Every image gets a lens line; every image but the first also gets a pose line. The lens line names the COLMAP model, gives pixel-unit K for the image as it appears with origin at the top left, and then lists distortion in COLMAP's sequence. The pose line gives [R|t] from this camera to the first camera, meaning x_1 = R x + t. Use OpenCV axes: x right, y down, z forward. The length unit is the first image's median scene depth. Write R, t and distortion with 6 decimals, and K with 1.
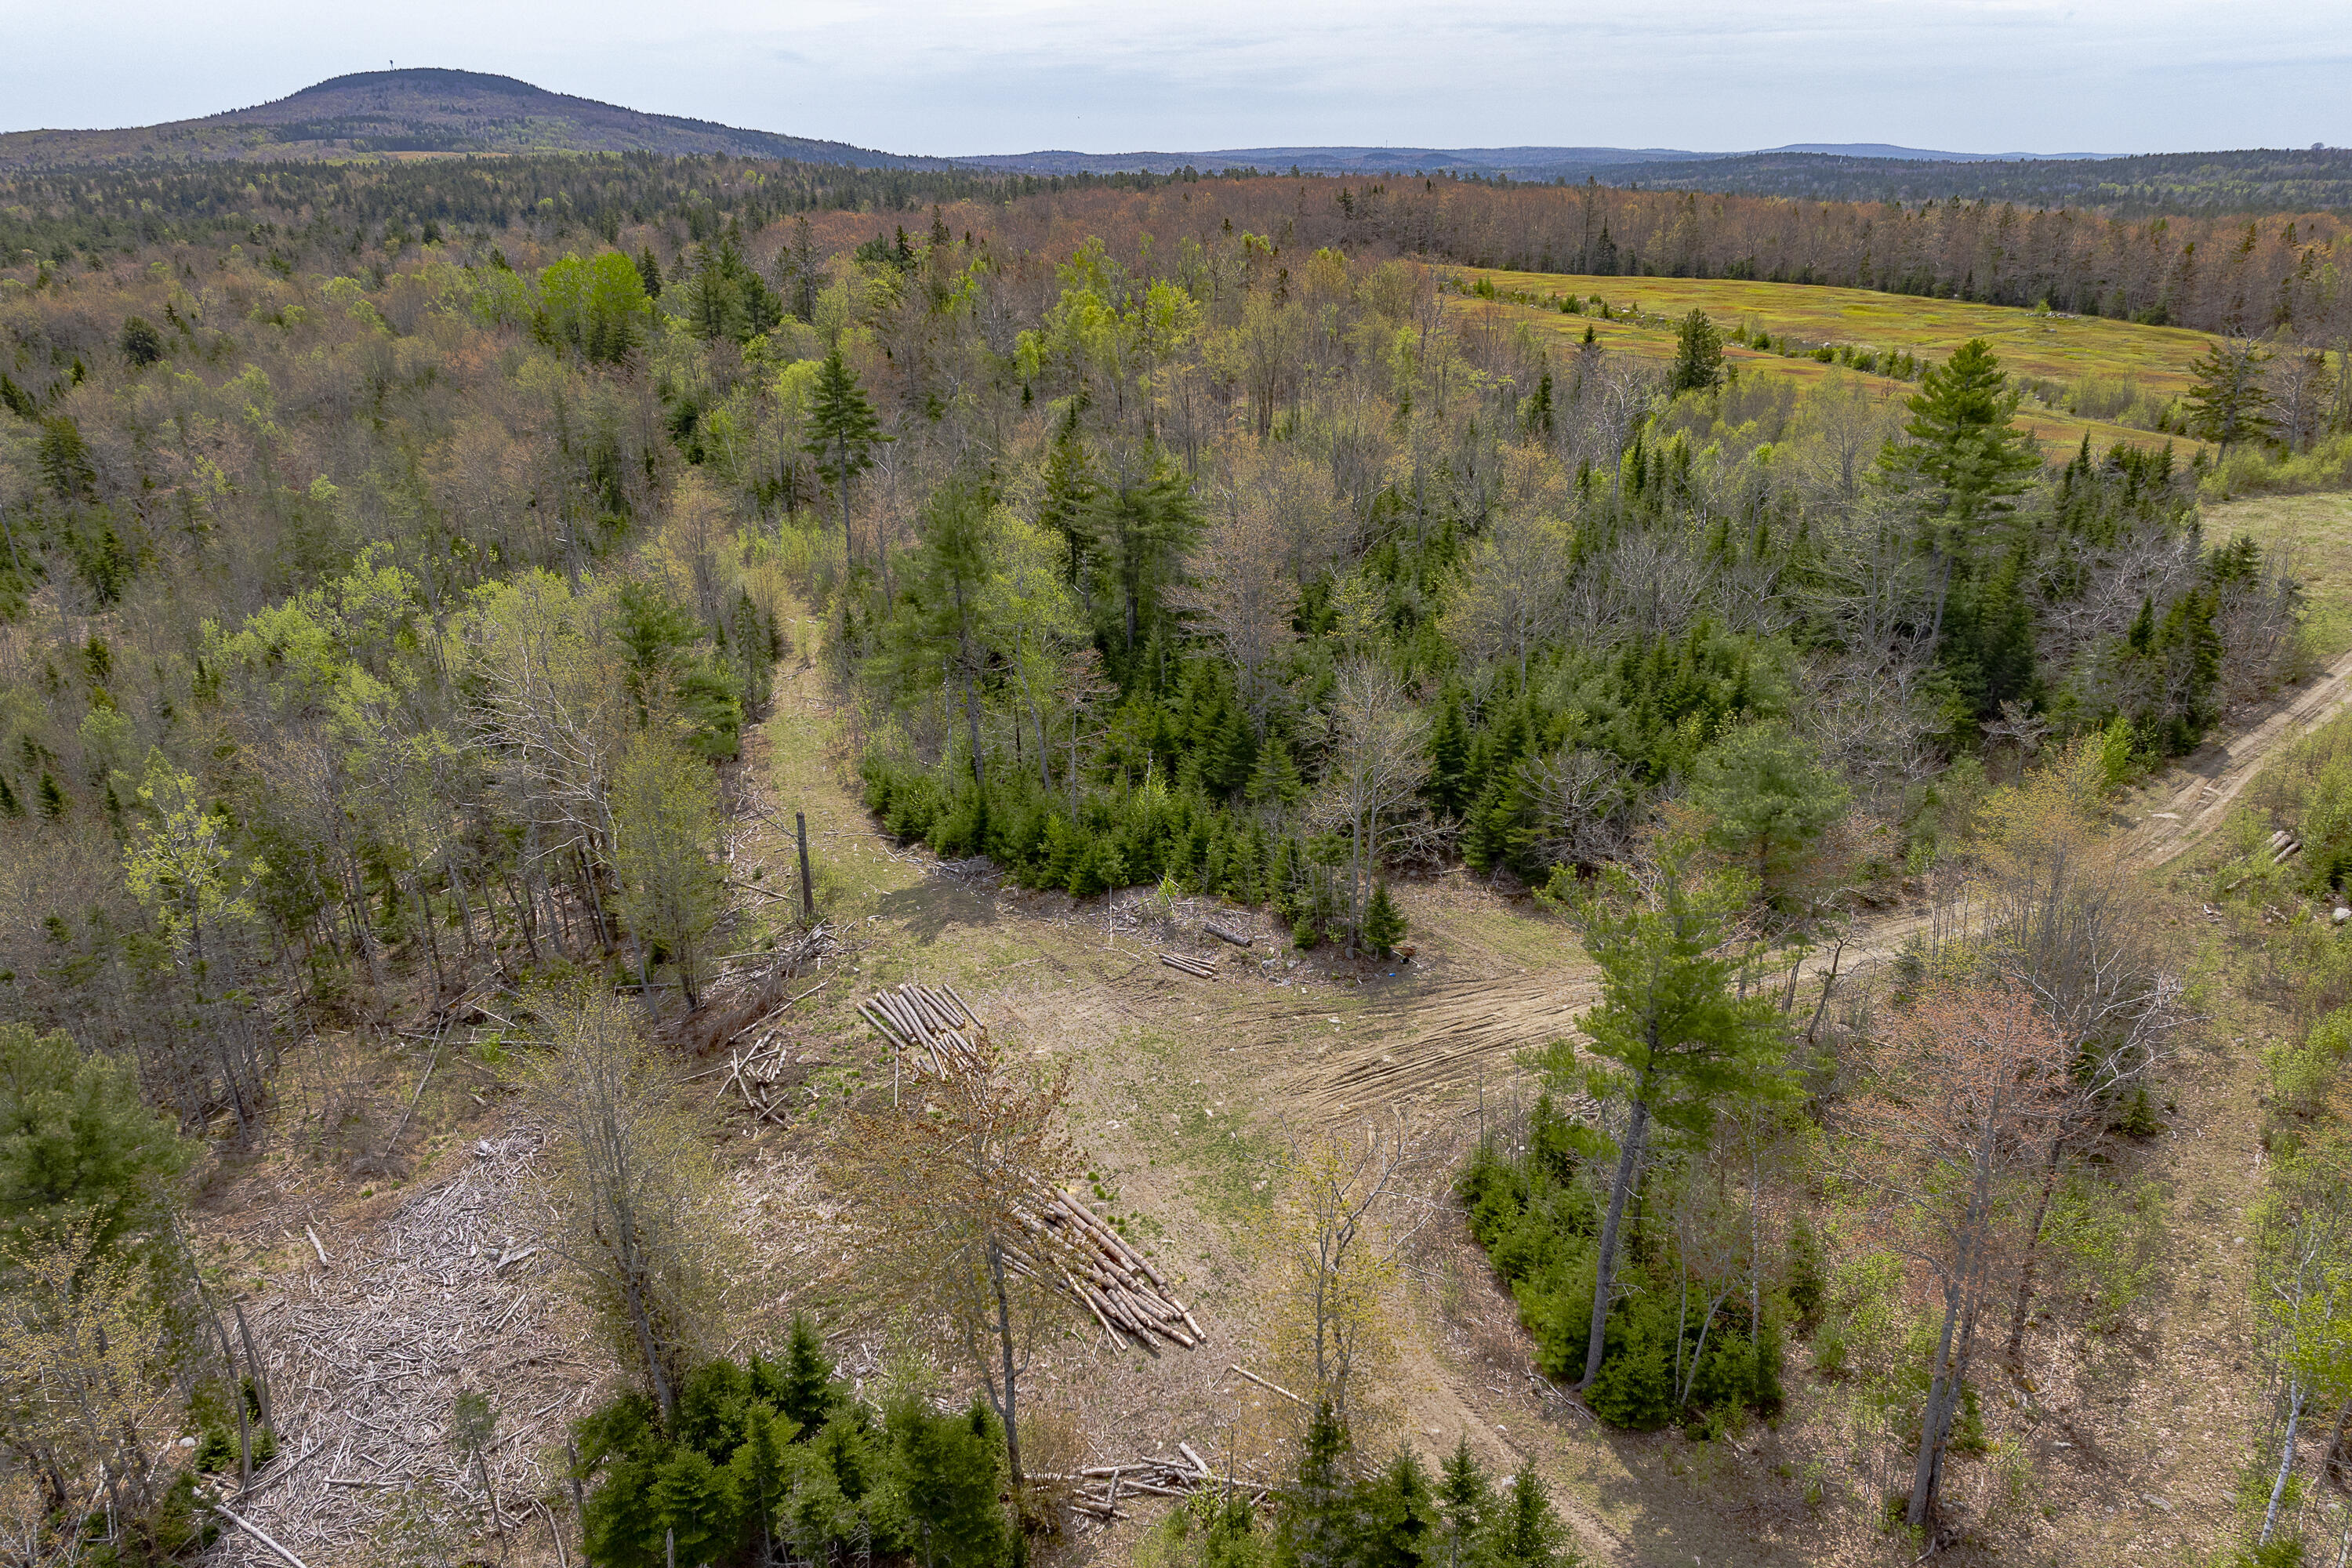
lens RADIAL K [[1657.0, 0, 1173.1], [0, 1657.0, 874.6], [0, 0, 1]] dist [-0.037770, 0.036513]
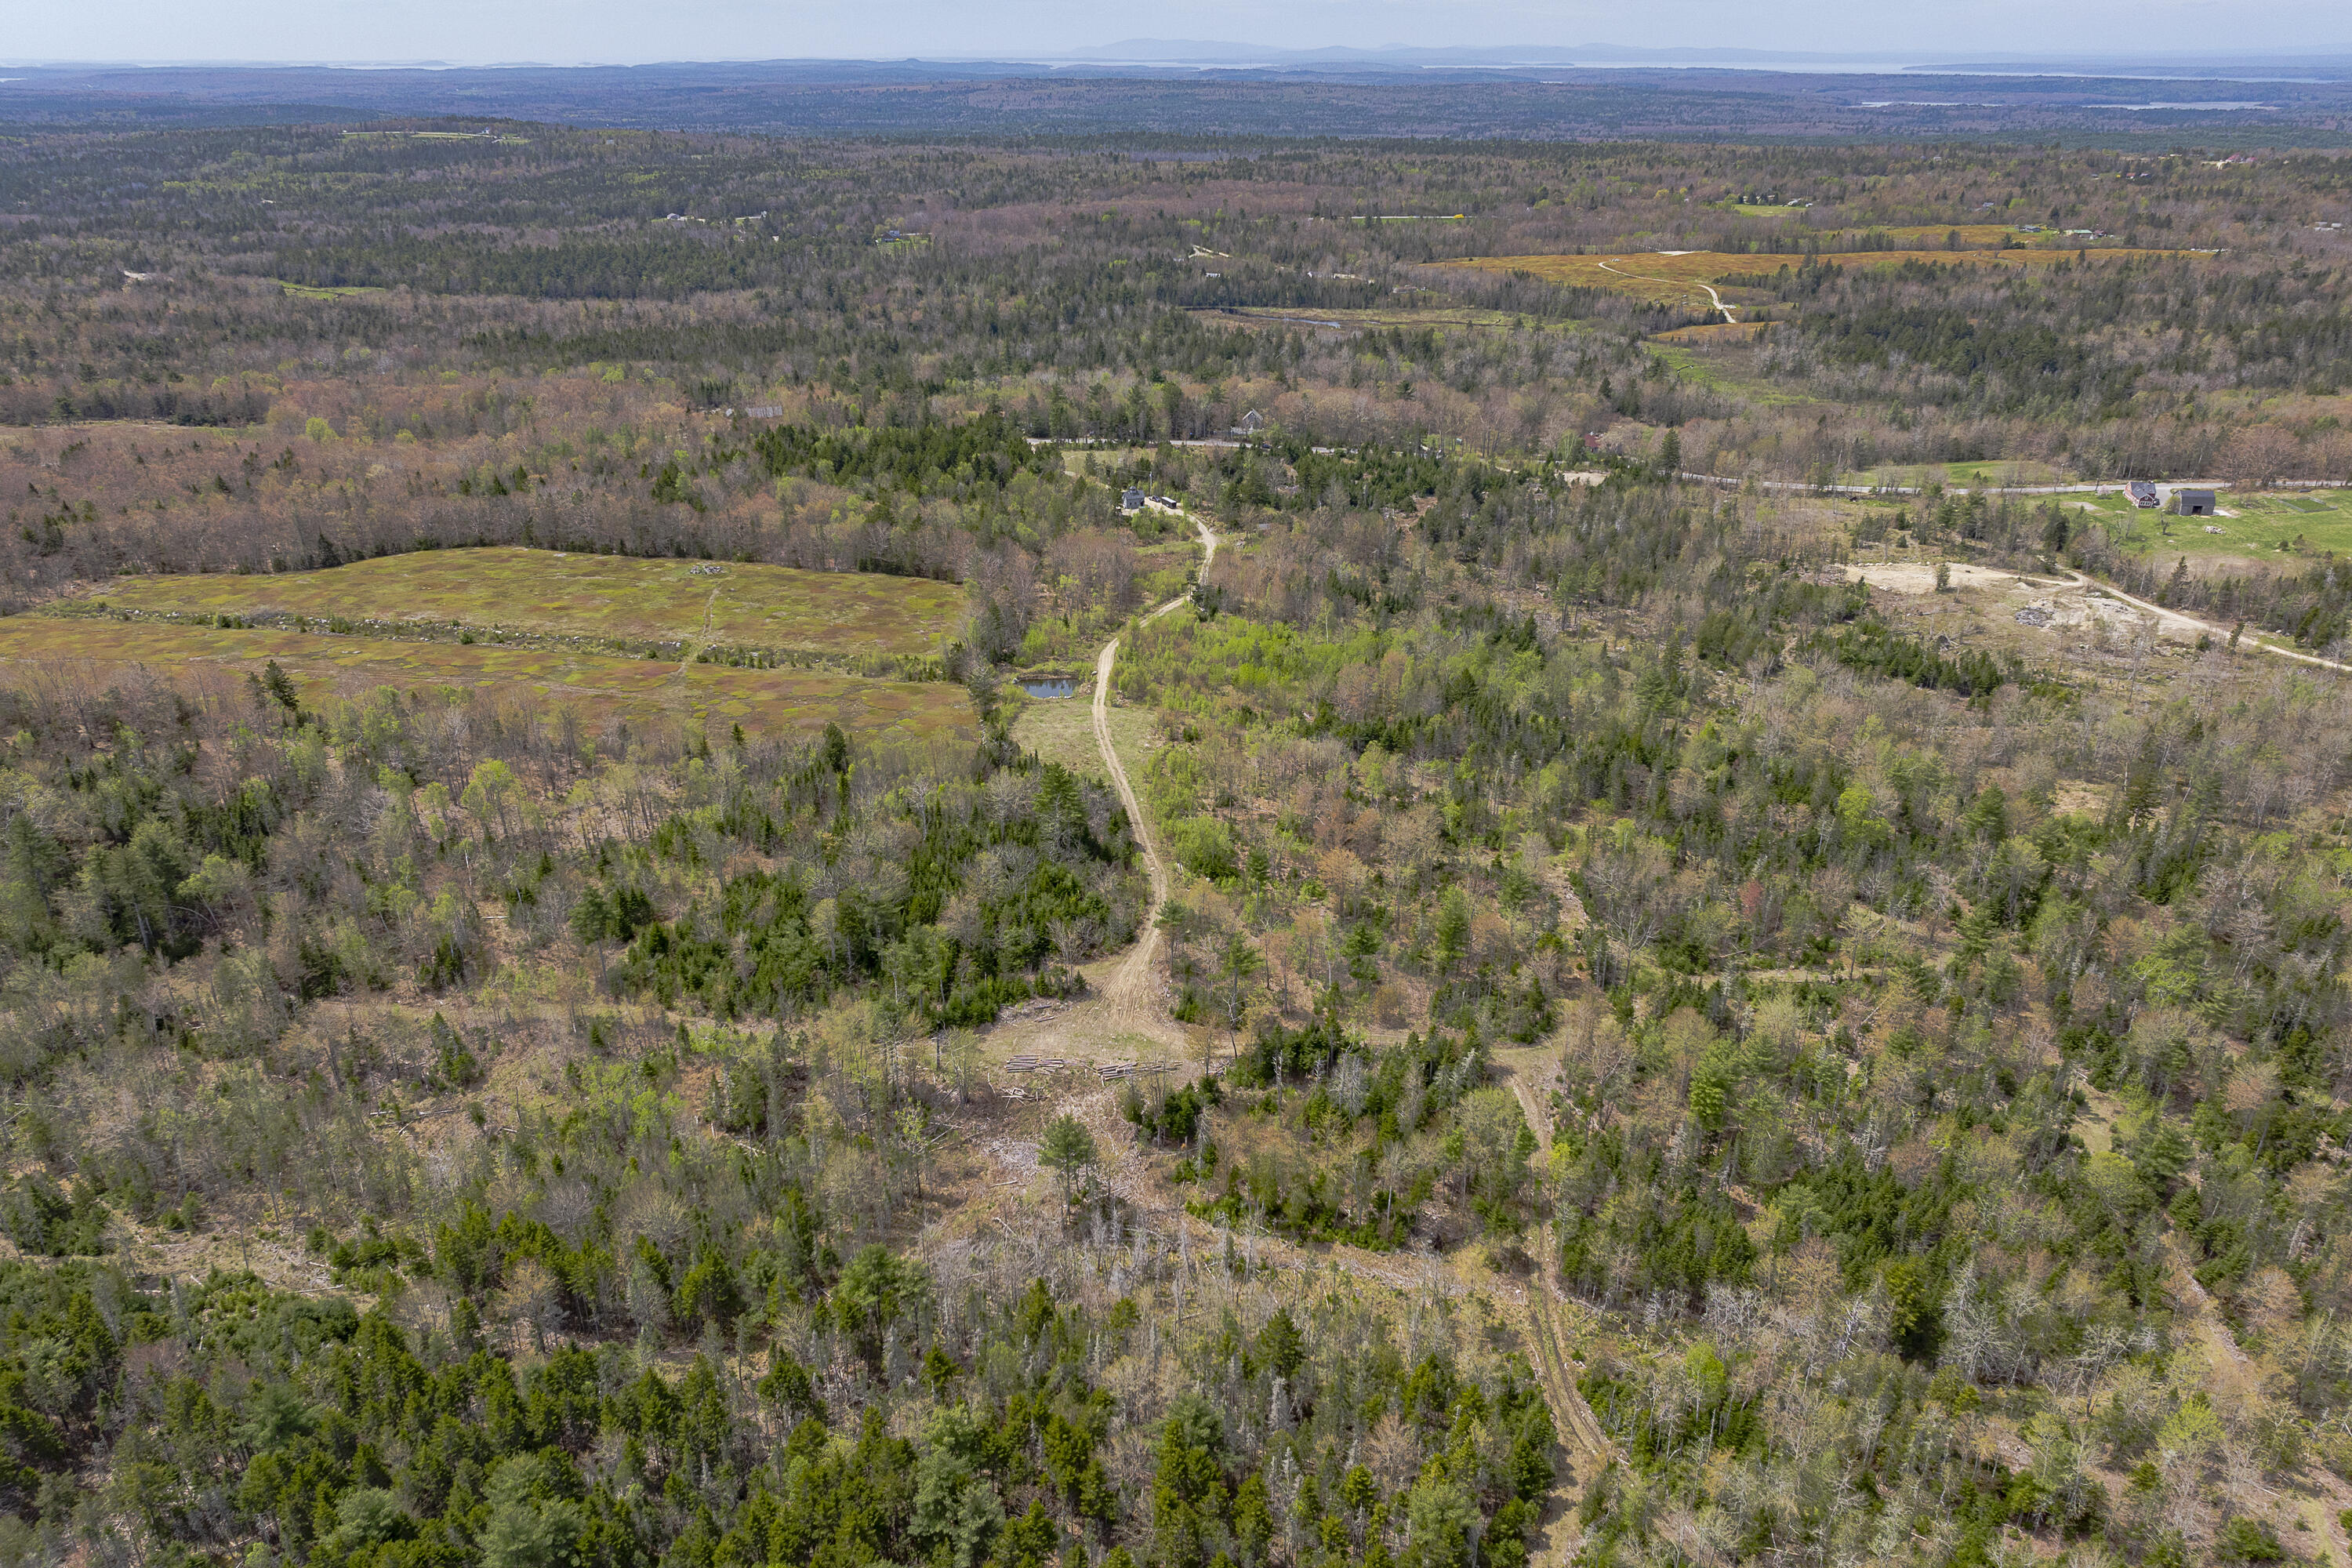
lens RADIAL K [[1648.2, 0, 1172.1], [0, 1648.2, 788.2], [0, 0, 1]] dist [-0.021132, 0.014122]
pose [[0.487048, -0.356483, 0.797311, -0.950786], [0.351009, 0.915831, 0.195055, -0.377628], [-0.799736, 0.184862, 0.571182, -0.509953]]
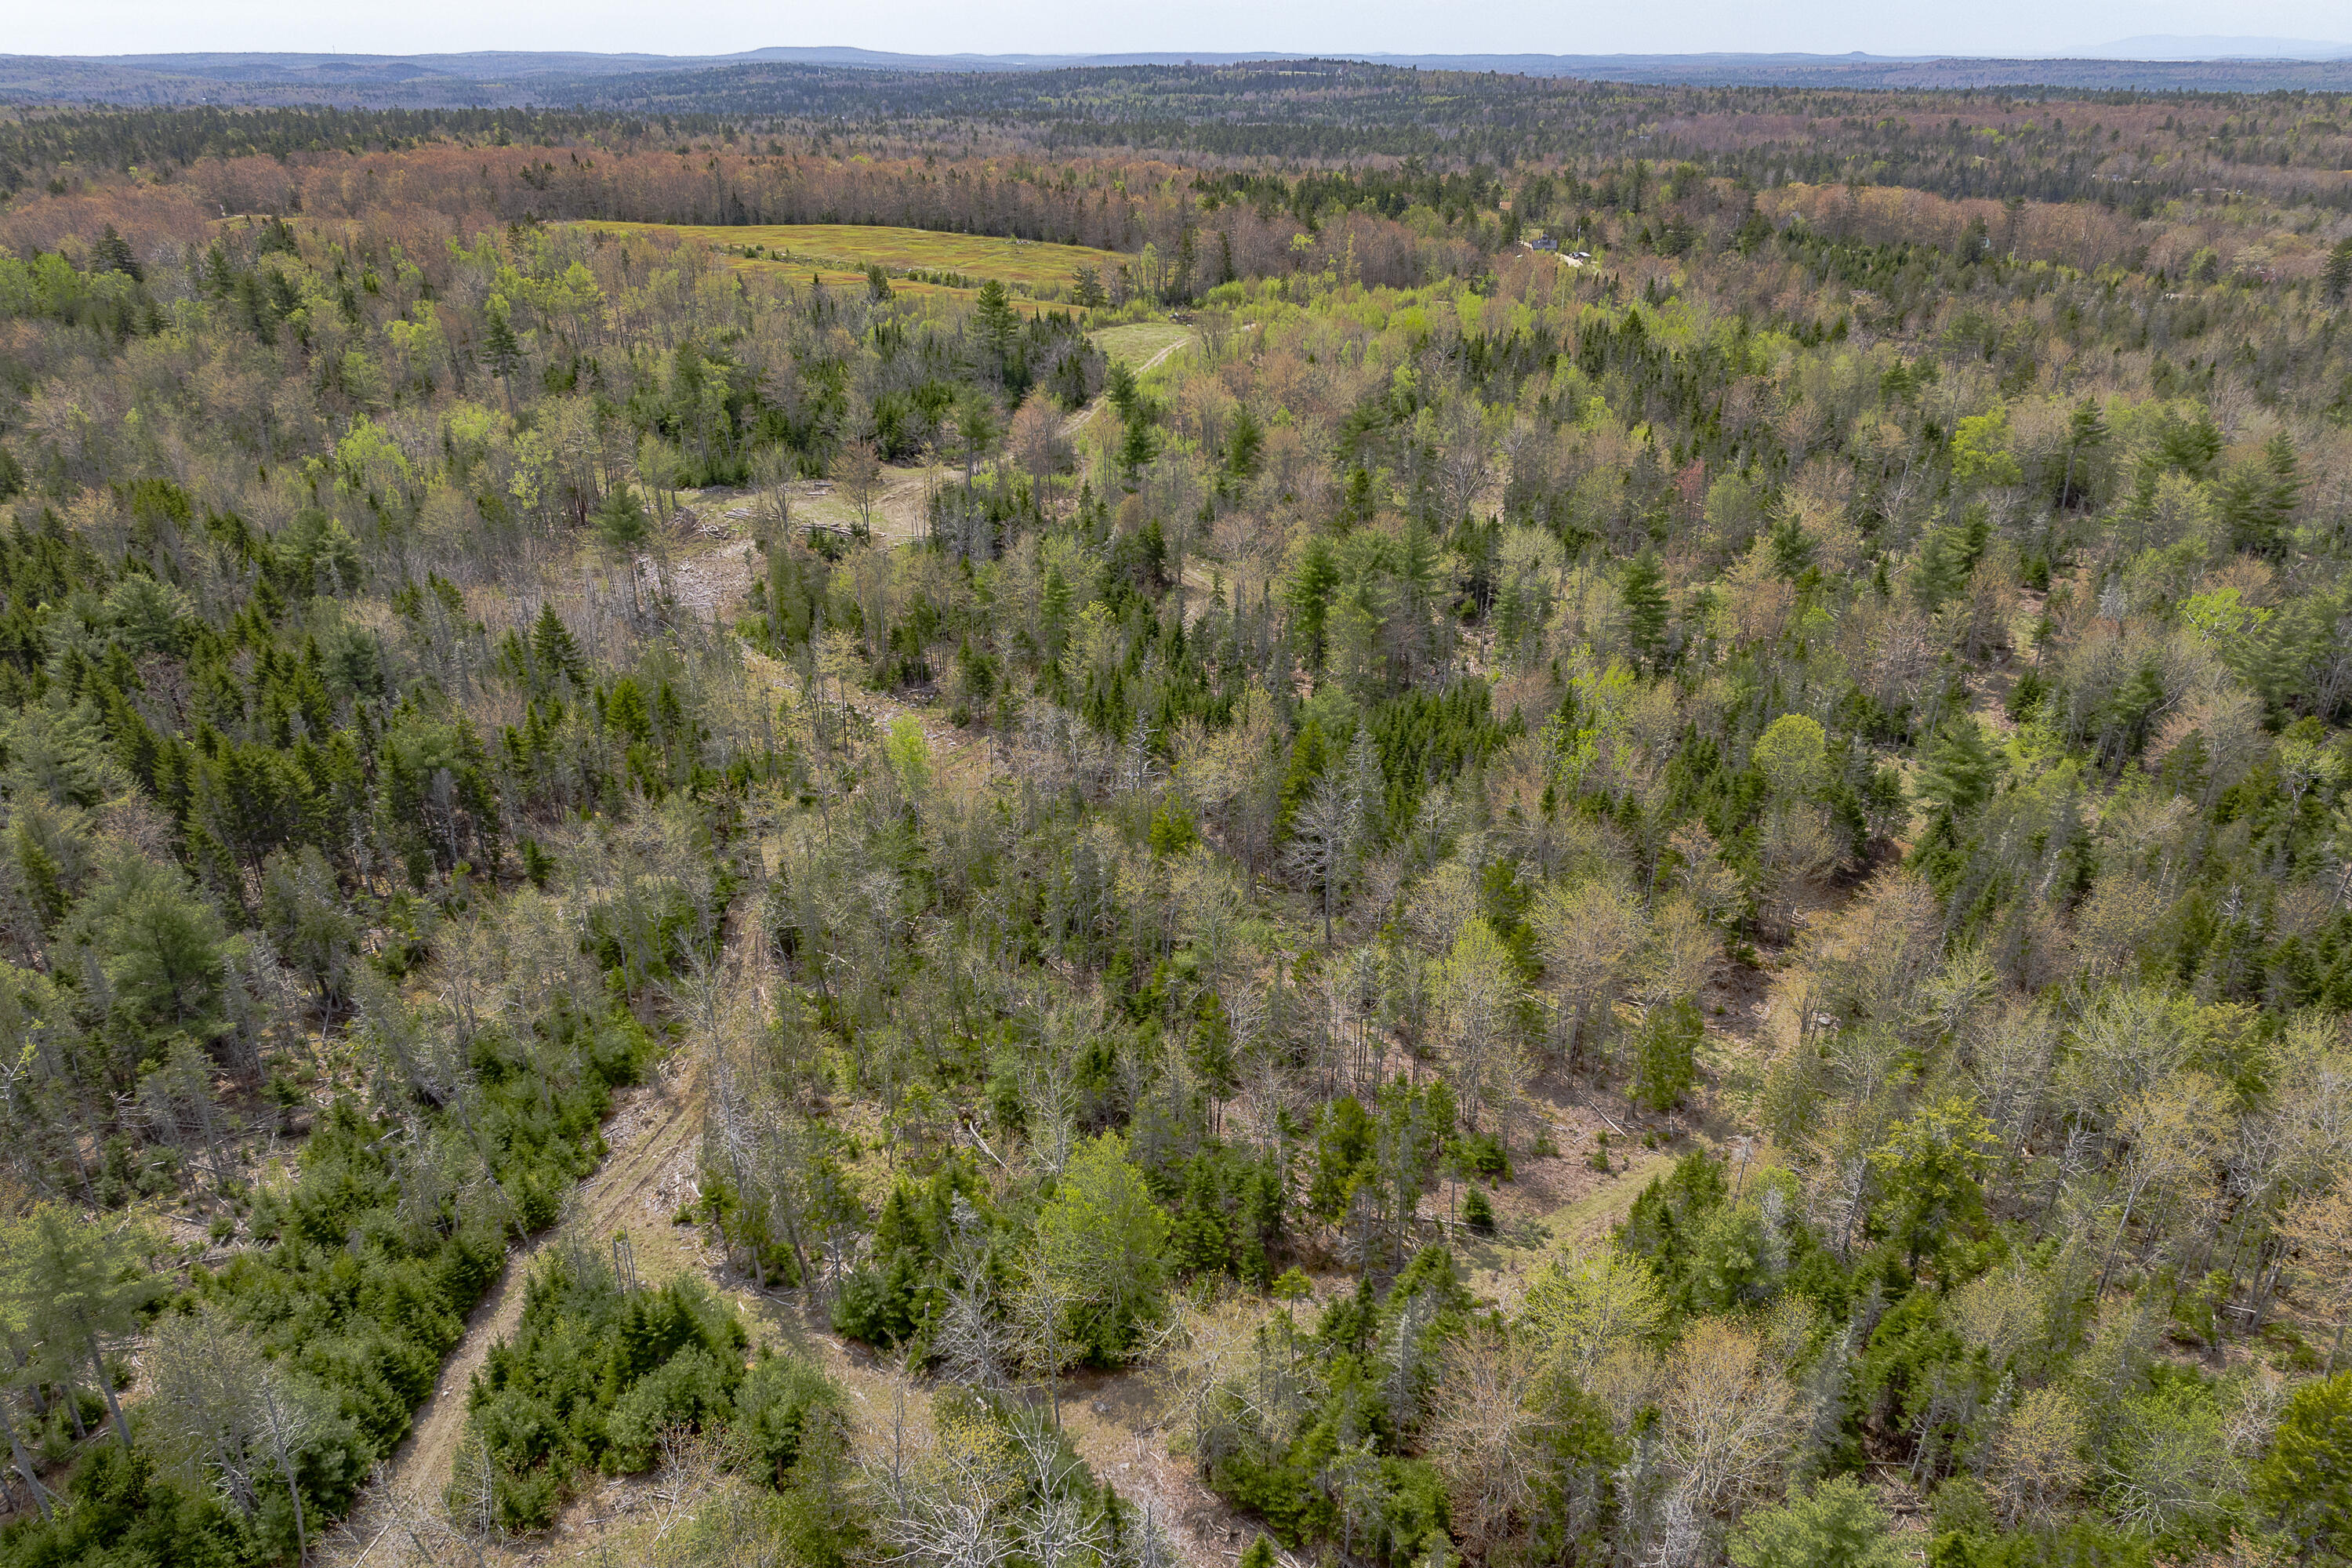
lens RADIAL K [[1644.8, 0, 1170.4], [0, 1644.8, 888.0], [0, 0, 1]] dist [-0.017269, 0.001476]
pose [[0.851997, -0.236211, 0.467232, -0.405714], [0.208415, 0.971698, 0.111201, 0.221686], [-0.480275, 0.002635, 0.877114, -0.805119]]
